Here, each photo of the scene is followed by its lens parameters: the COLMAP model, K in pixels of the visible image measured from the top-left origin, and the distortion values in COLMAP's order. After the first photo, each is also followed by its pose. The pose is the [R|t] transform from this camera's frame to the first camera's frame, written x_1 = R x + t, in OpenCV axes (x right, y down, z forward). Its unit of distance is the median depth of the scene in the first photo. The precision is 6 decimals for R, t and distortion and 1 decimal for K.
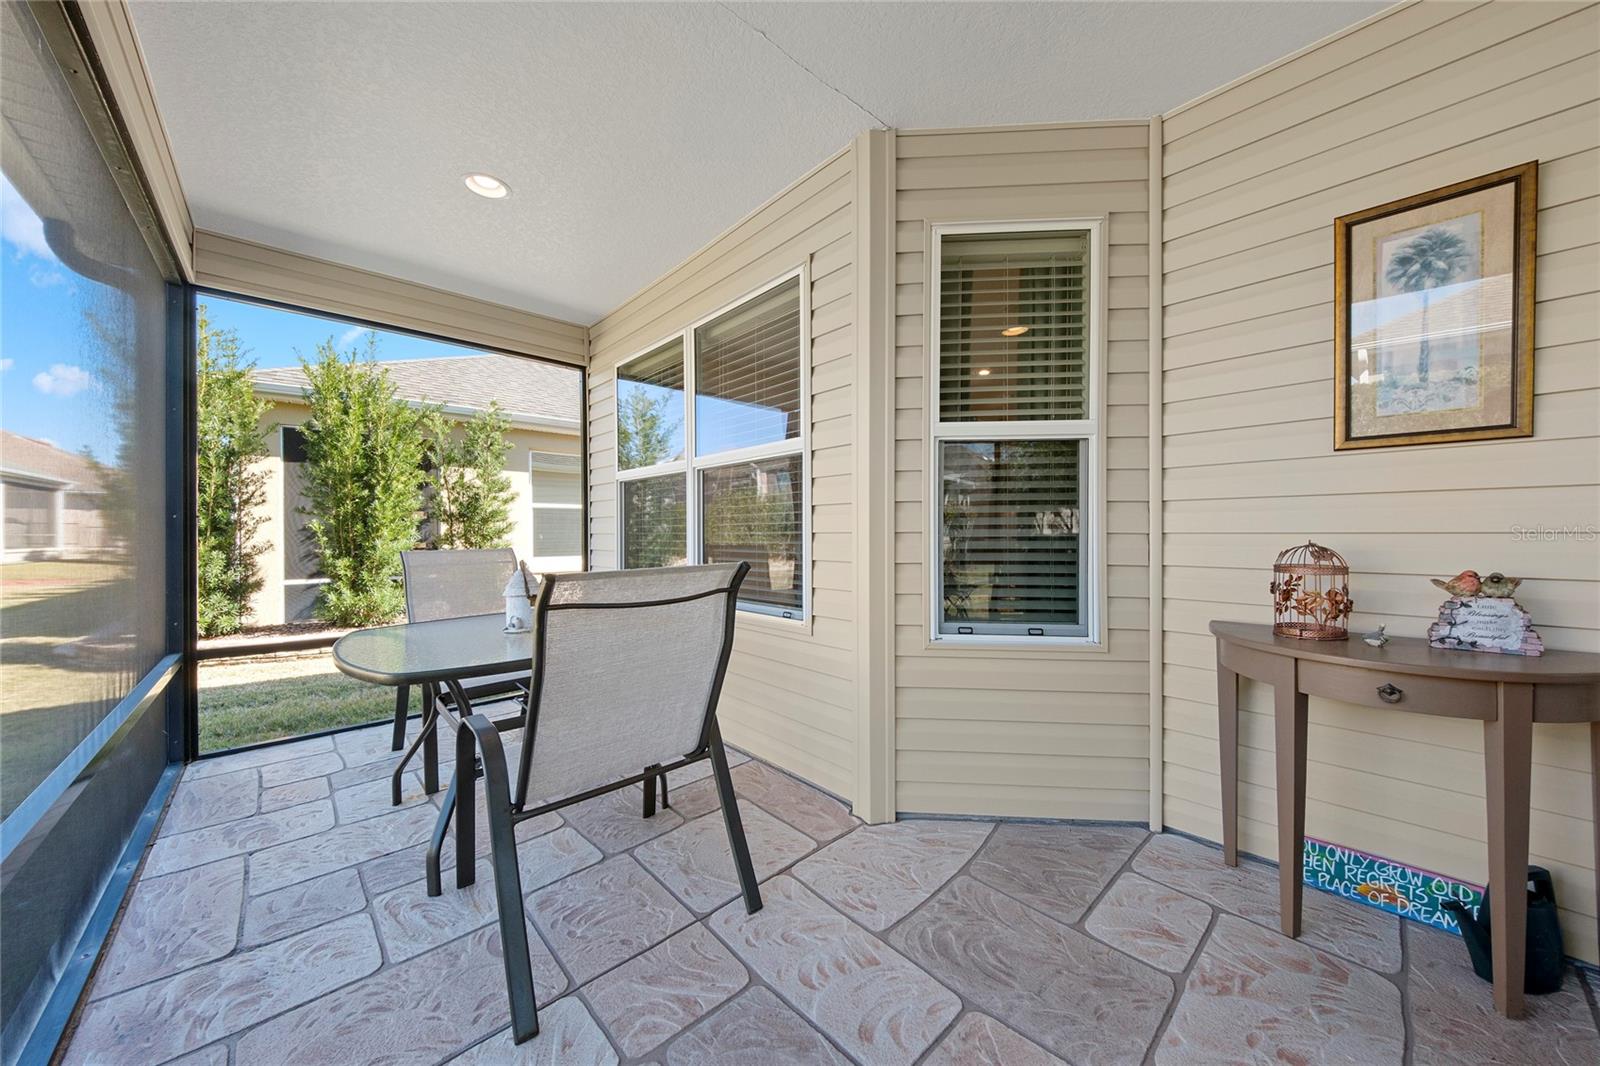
lens RADIAL K [[561.7, 0, 788.1], [0, 561.7, 535.6], [0, 0, 1]] dist [0.002164, -0.000025]
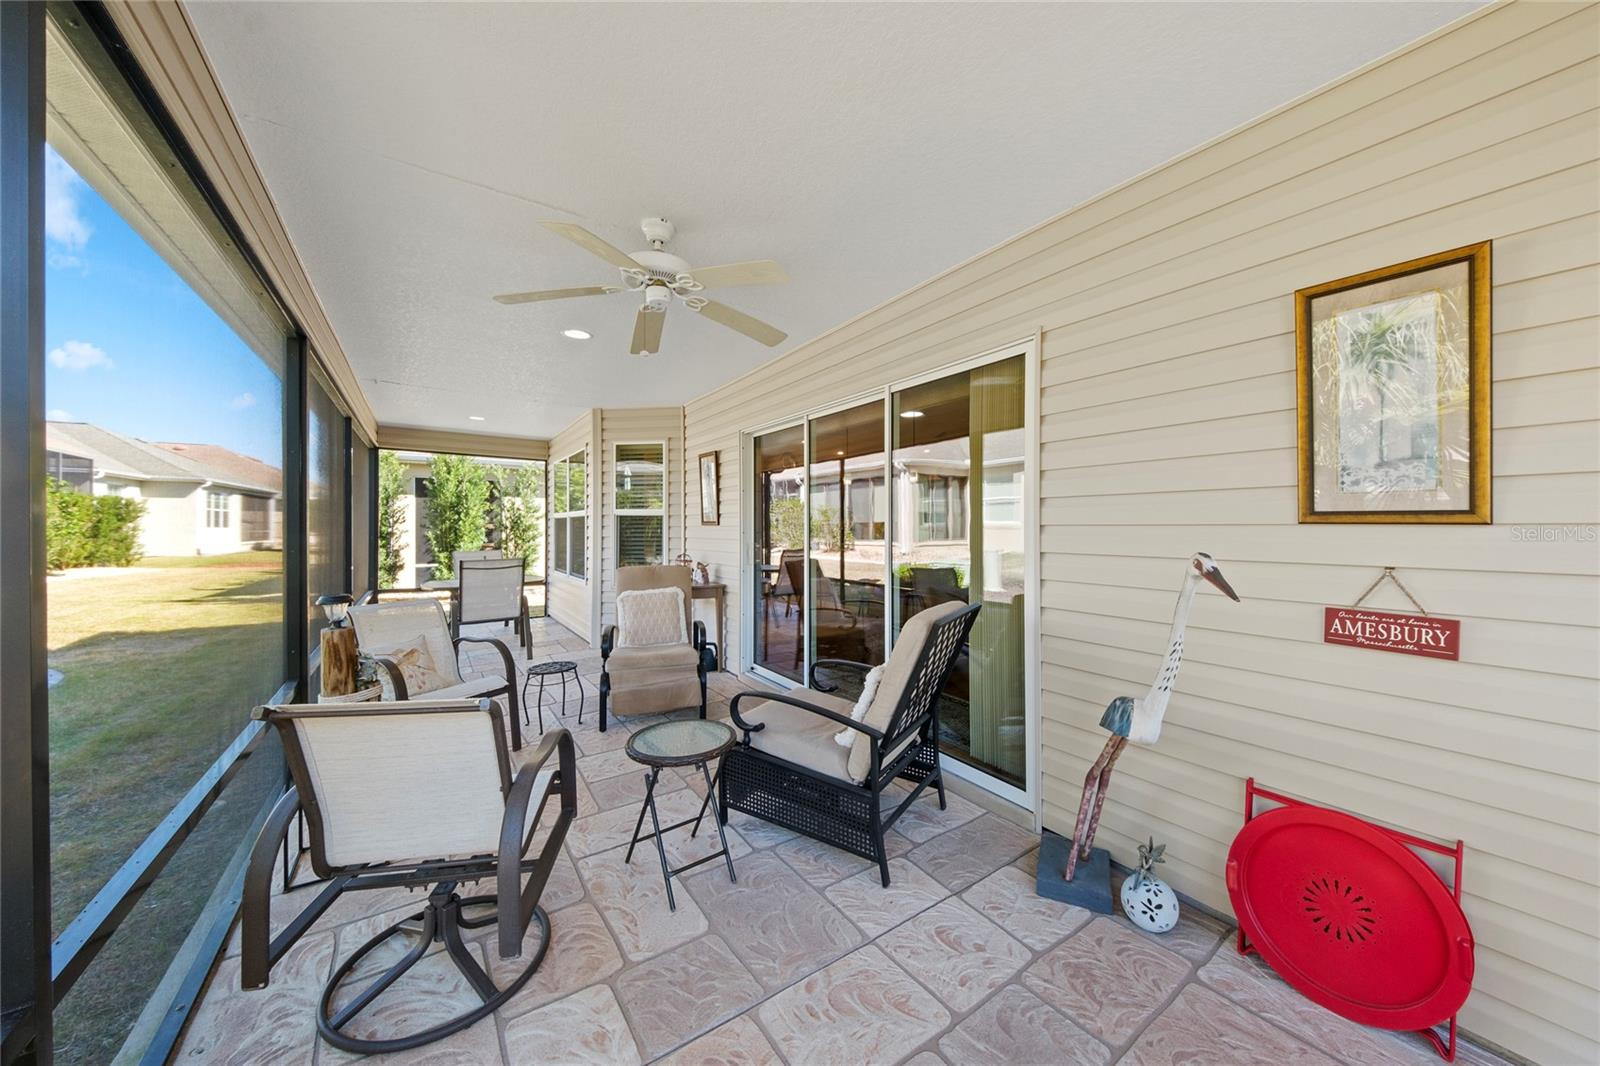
lens RADIAL K [[544.0, 0, 800.0], [0, 544.0, 521.5], [0, 0, 1]] dist [0.040553, -0.019091]
pose [[0.990795, -0.000478, -0.135370, 1.688387], [-0.001076, 0.999934, -0.011406, -0.117361], [0.135367, 0.011447, 0.990729, -1.751480]]
